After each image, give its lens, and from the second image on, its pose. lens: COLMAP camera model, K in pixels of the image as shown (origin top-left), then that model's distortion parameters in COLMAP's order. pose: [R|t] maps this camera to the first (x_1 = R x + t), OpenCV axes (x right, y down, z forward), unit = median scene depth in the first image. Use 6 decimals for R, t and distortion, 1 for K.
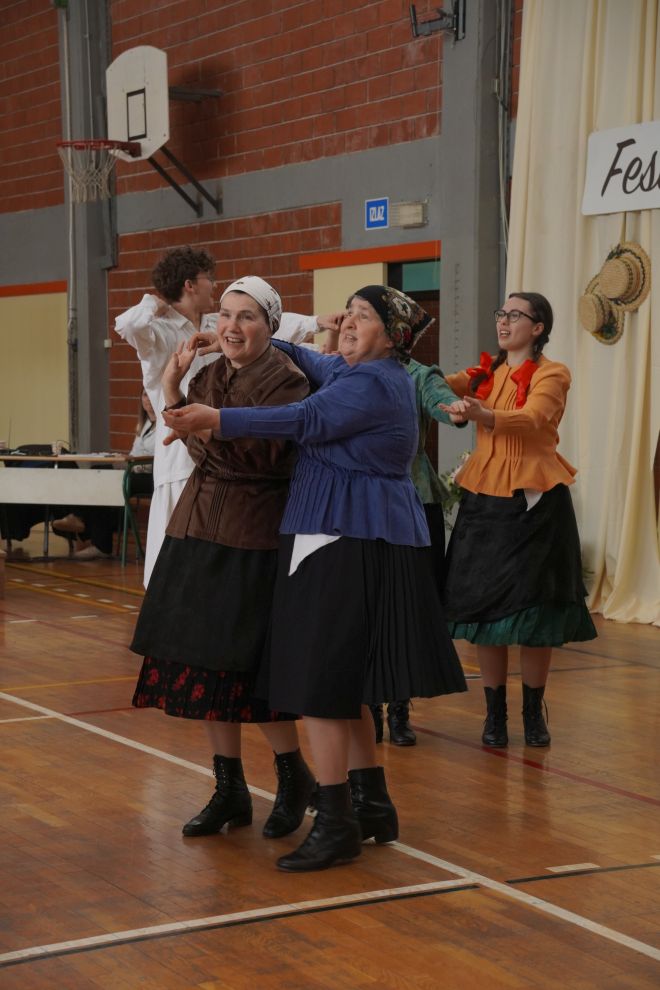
lens RADIAL K [[2050.9, 0, 328.5], [0, 2050.9, 498.1], [0, 0, 1]] dist [0.413181, 2.345663]
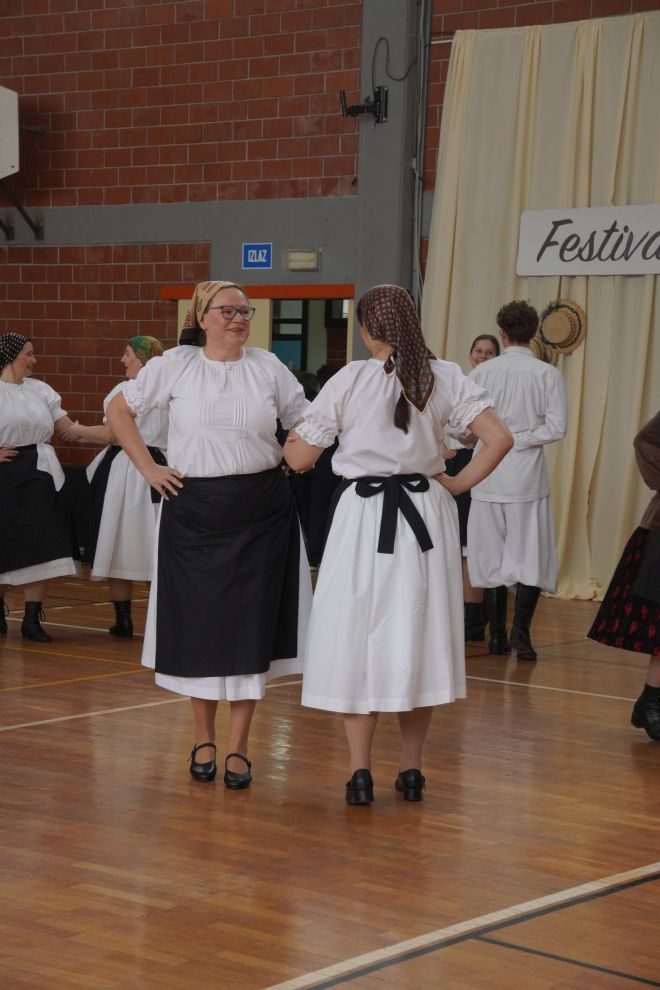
lens RADIAL K [[2050.9, 0, 328.5], [0, 2050.9, 498.1], [0, 0, 1]] dist [0.413181, 2.345663]
pose [[0.919423, 0.009815, 0.393148, -0.411021], [-0.007755, 0.999947, -0.006828, 0.006588], [-0.393194, 0.003229, 0.919450, -0.085725]]
